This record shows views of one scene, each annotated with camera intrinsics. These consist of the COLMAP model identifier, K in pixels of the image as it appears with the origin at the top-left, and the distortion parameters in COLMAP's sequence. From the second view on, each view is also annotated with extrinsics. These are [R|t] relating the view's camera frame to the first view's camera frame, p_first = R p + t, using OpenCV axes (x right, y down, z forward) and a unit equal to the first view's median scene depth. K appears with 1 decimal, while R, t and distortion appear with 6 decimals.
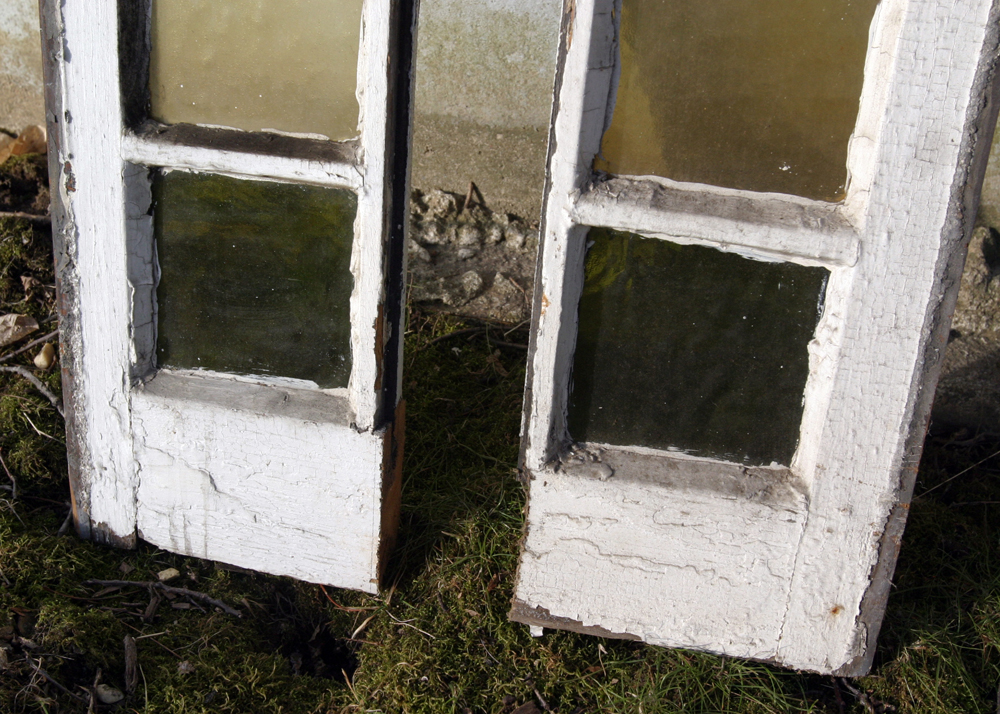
lens RADIAL K [[1282.4, 0, 498.7], [0, 1282.4, 358.7], [0, 0, 1]] dist [-0.044767, 0.000000]
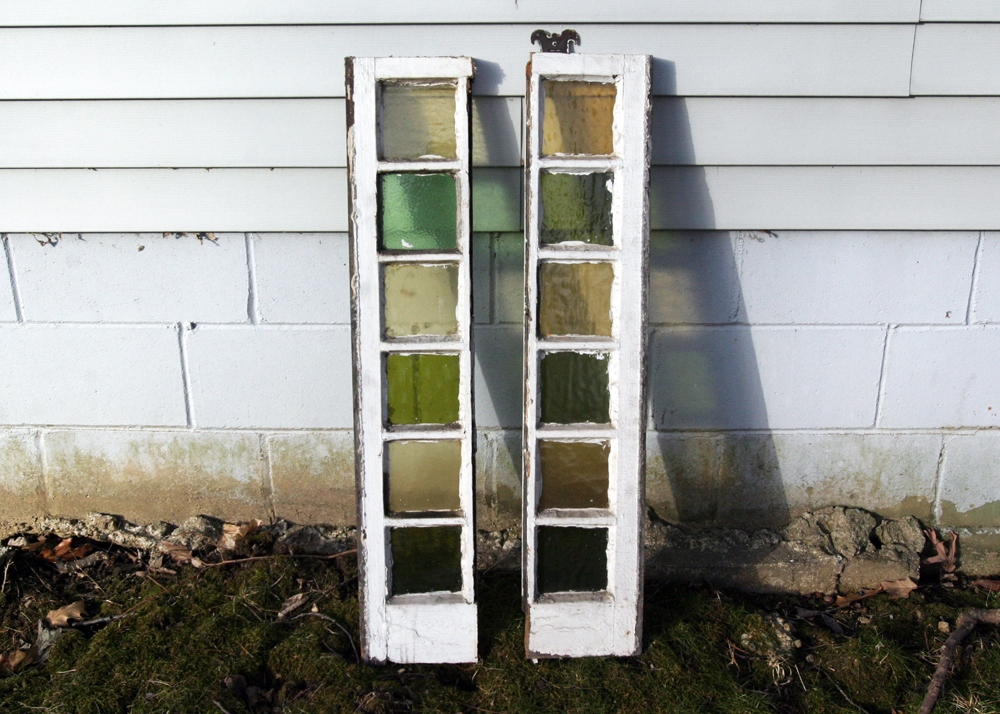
lens RADIAL K [[1209.5, 0, 495.6], [0, 1209.5, 330.5], [0, 0, 1]] dist [-0.039081, 0.000000]
pose [[0.960869, -0.102385, 0.257387, -0.723240], [0.167428, 0.954909, -0.245189, 0.150545], [-0.220677, 0.278688, 0.934684, -1.881408]]
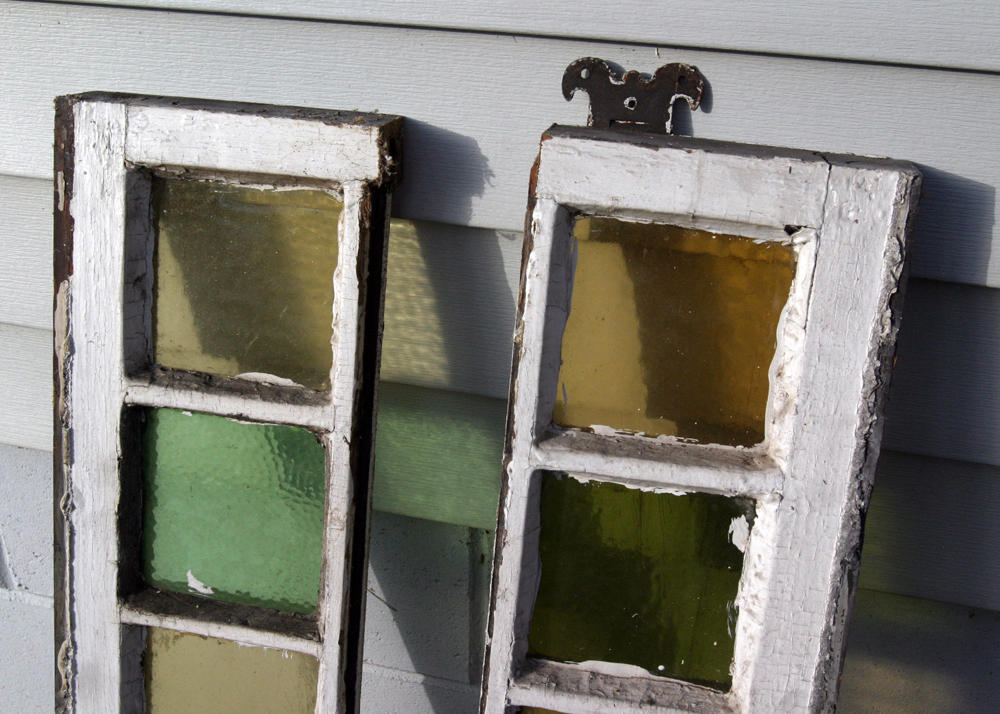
lens RADIAL K [[1209.5, 0, 501.4], [0, 1209.5, 332.0], [0, 0, 1]] dist [-0.039081, 0.000000]
pose [[0.999504, 0.004289, 0.031199, 0.065371], [0.001100, 0.985321, -0.170706, -0.806998], [-0.031473, 0.170656, 0.984828, -0.385655]]
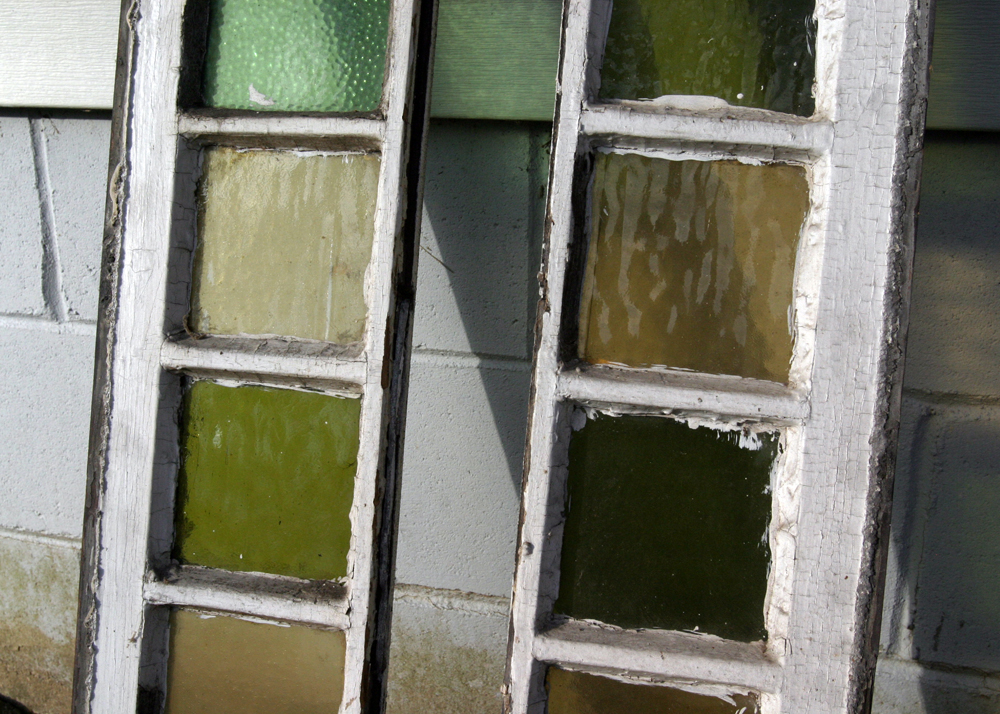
lens RADIAL K [[1120.6, 0, 514.0], [0, 1120.6, 358.4], [0, 0, 1]] dist [-0.042362, 0.000000]
pose [[0.999786, 0.007984, 0.019094, 0.035020], [-0.000435, 0.930479, -0.366344, -0.182829], [-0.020691, 0.366257, 0.930283, -0.104850]]
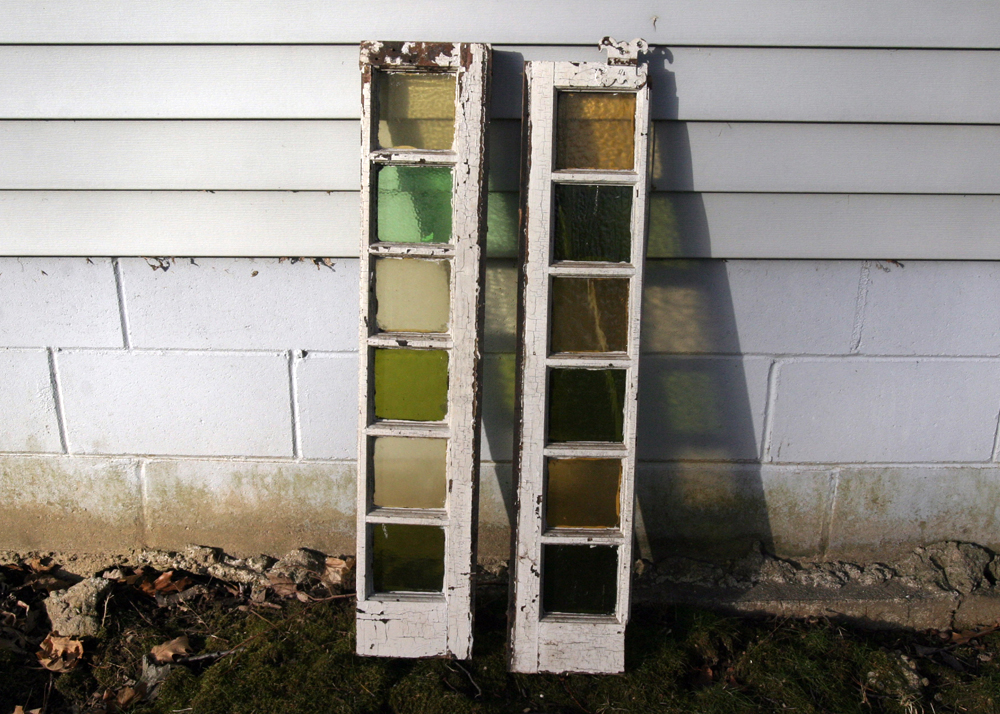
lens RADIAL K [[1220.0, 0, 504.8], [0, 1220.0, 358.8], [0, 0, 1]] dist [-0.057286, 0.000000]
pose [[0.959406, -0.097048, 0.264805, -0.999415], [0.163333, 0.956639, -0.241172, 0.073971], [-0.229917, 0.274633, 0.933657, -1.760062]]
